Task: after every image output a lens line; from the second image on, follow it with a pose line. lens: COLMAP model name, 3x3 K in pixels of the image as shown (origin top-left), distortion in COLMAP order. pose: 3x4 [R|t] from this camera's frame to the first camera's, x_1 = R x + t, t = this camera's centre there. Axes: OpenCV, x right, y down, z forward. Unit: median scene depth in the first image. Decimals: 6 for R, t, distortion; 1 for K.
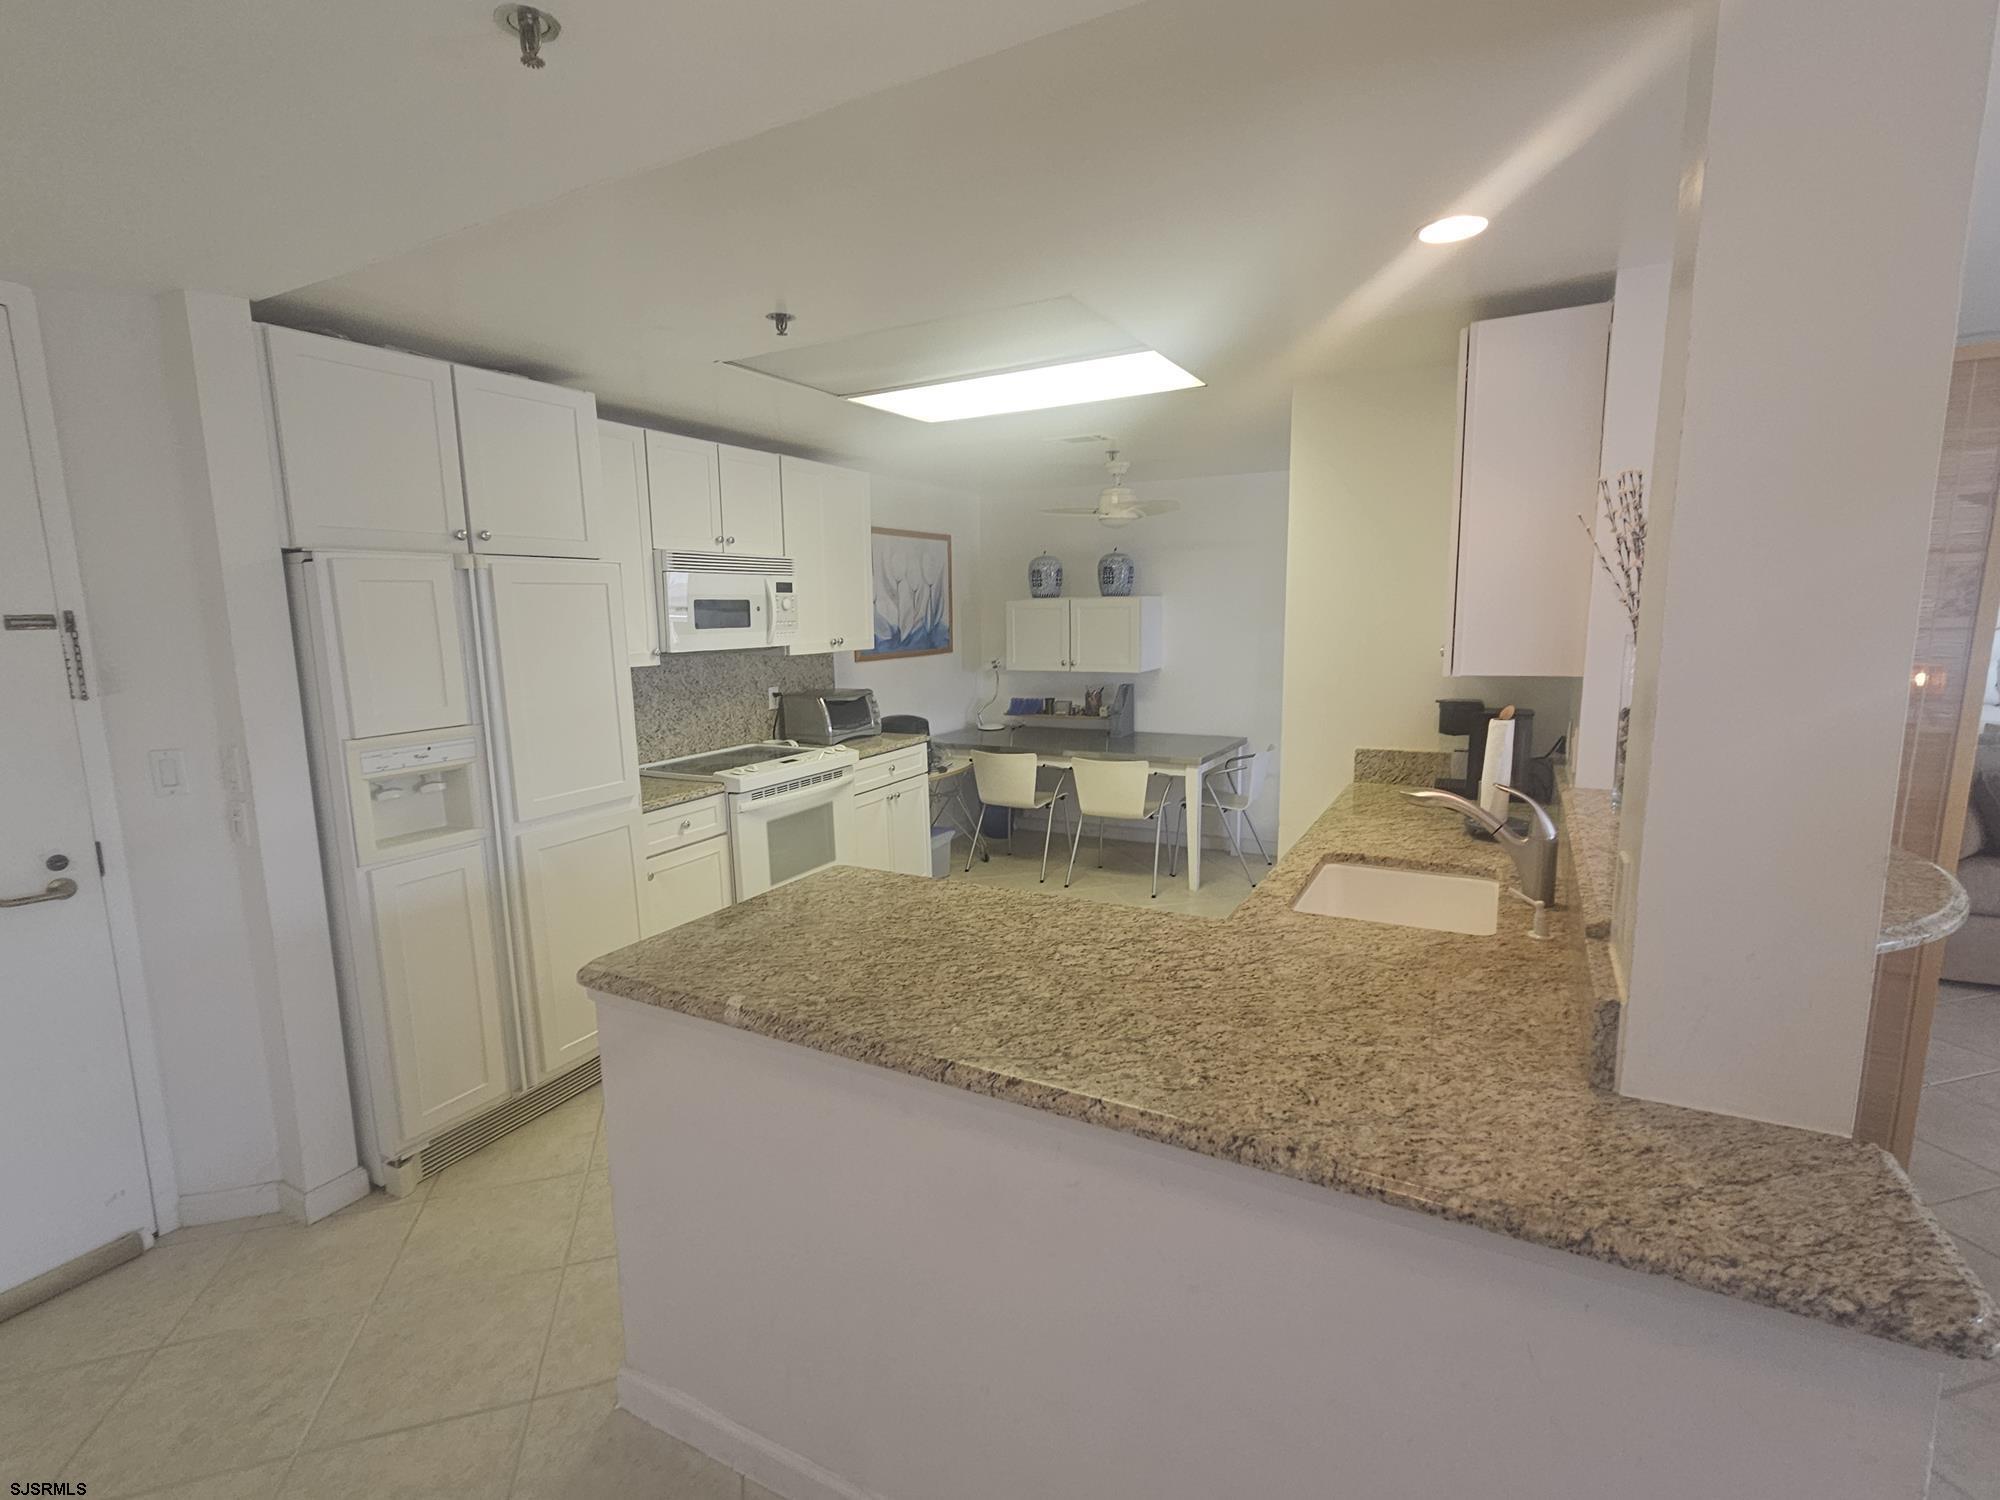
lens RADIAL K [[976.2, 0, 1002.7], [0, 976.2, 759.1], [0, 0, 1]] dist [0.000231, 0.000055]
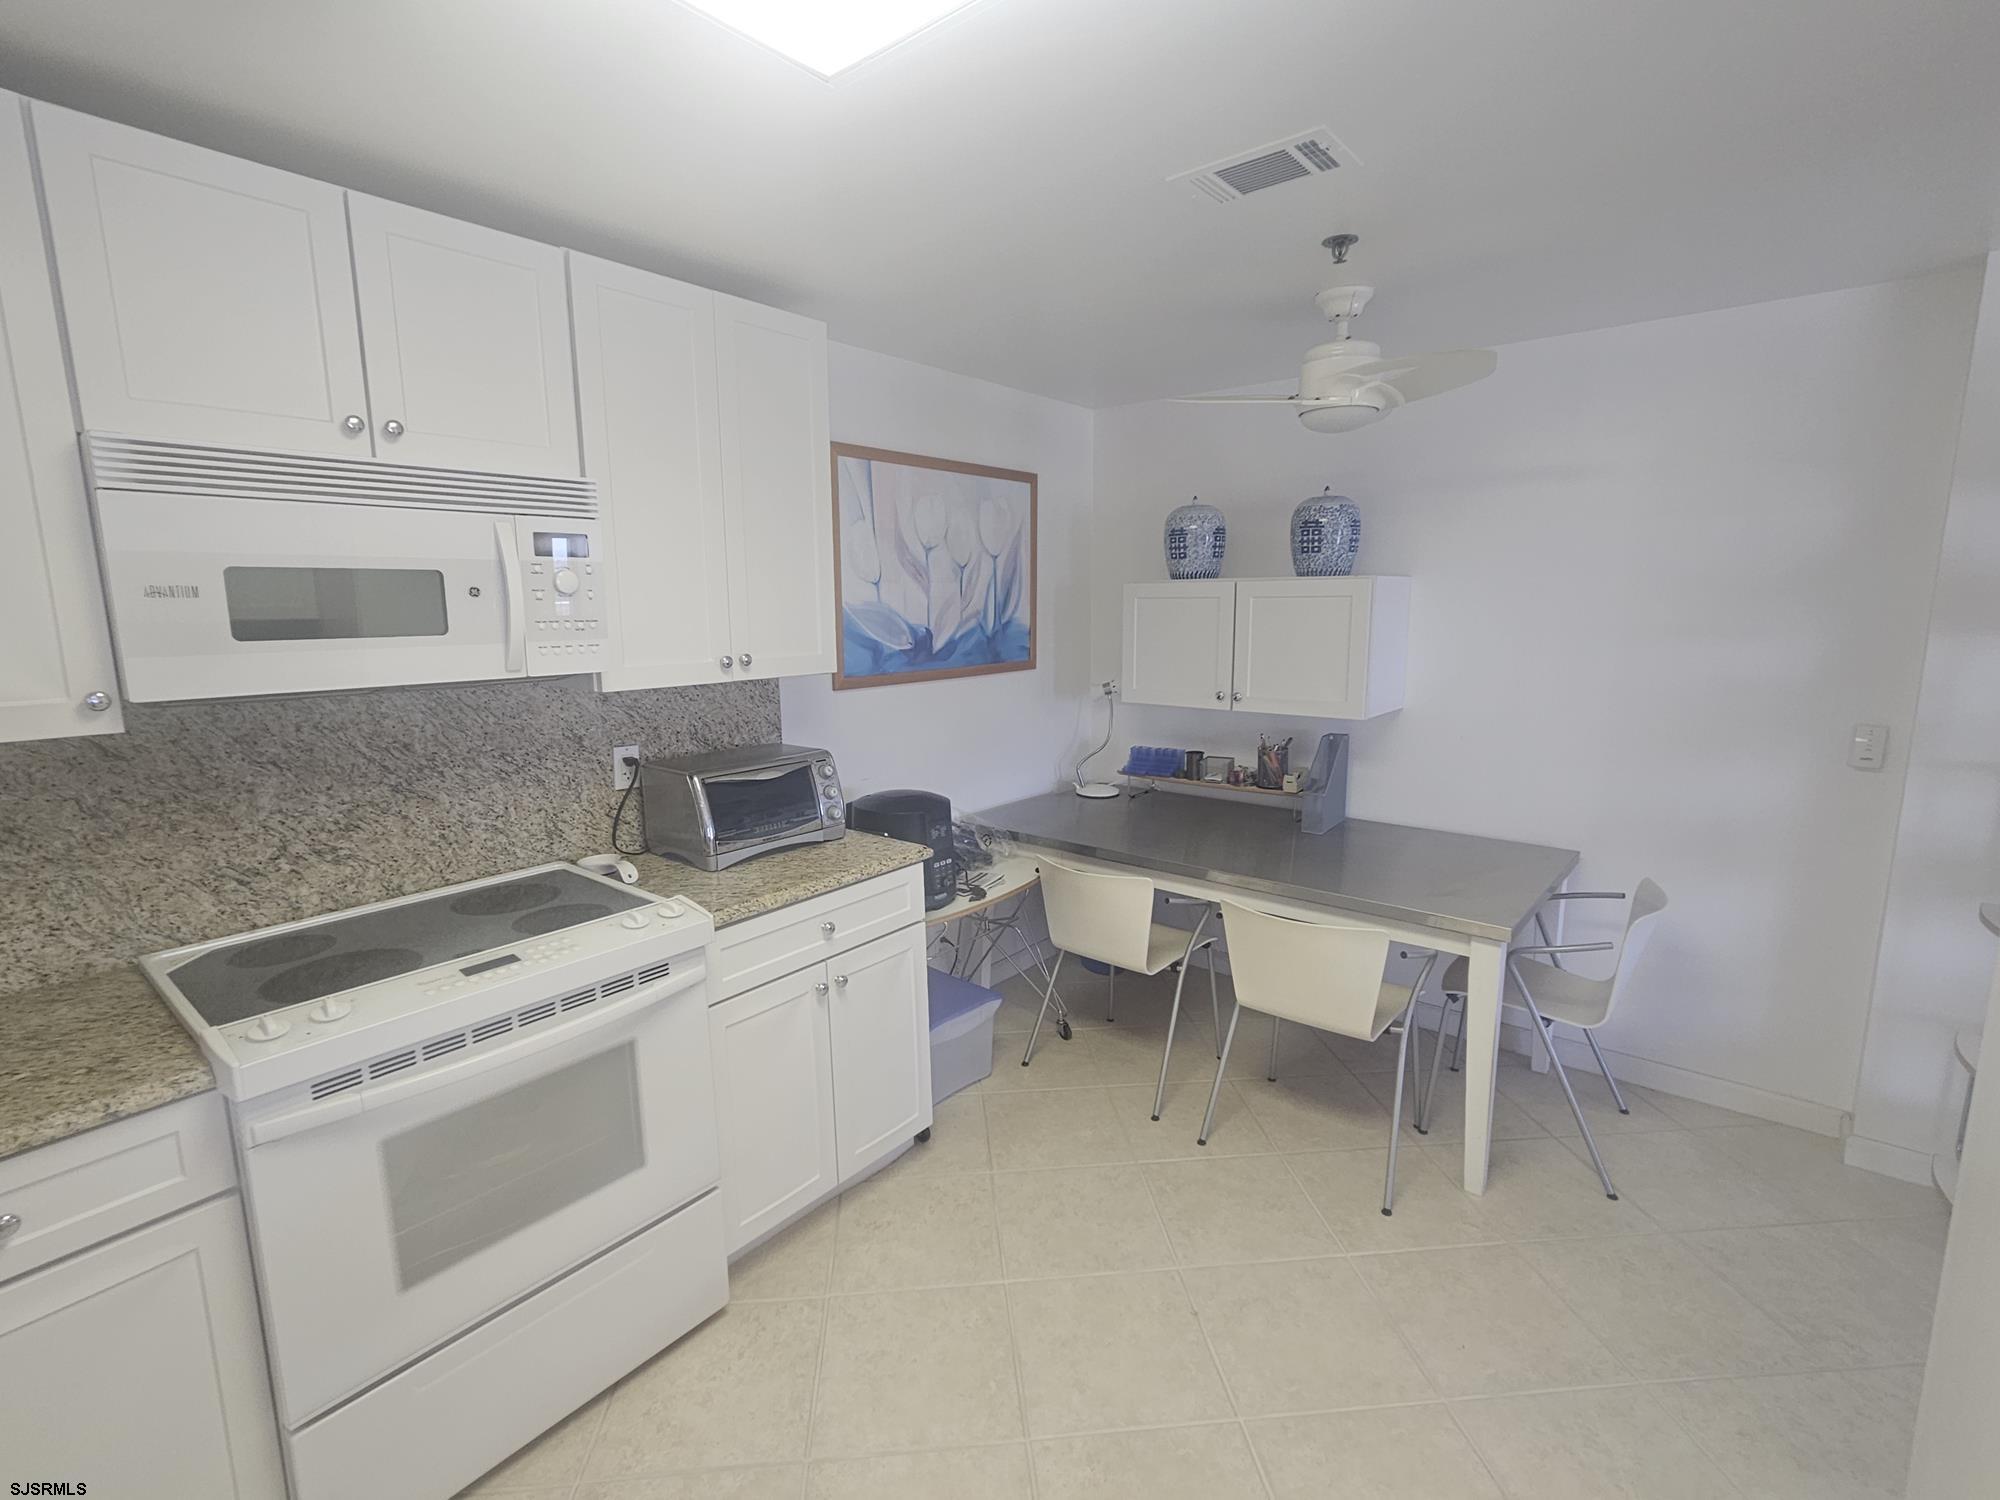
lens RADIAL K [[927.7, 0, 987.7], [0, 927.7, 752.7], [0, 0, 1]] dist [0.001518, 0.000389]
pose [[0.978402, 0.040221, -0.202761, 0.051012], [-0.037883, 0.999164, 0.015400, -0.084977], [0.203211, -0.007387, 0.979107, 0.559896]]
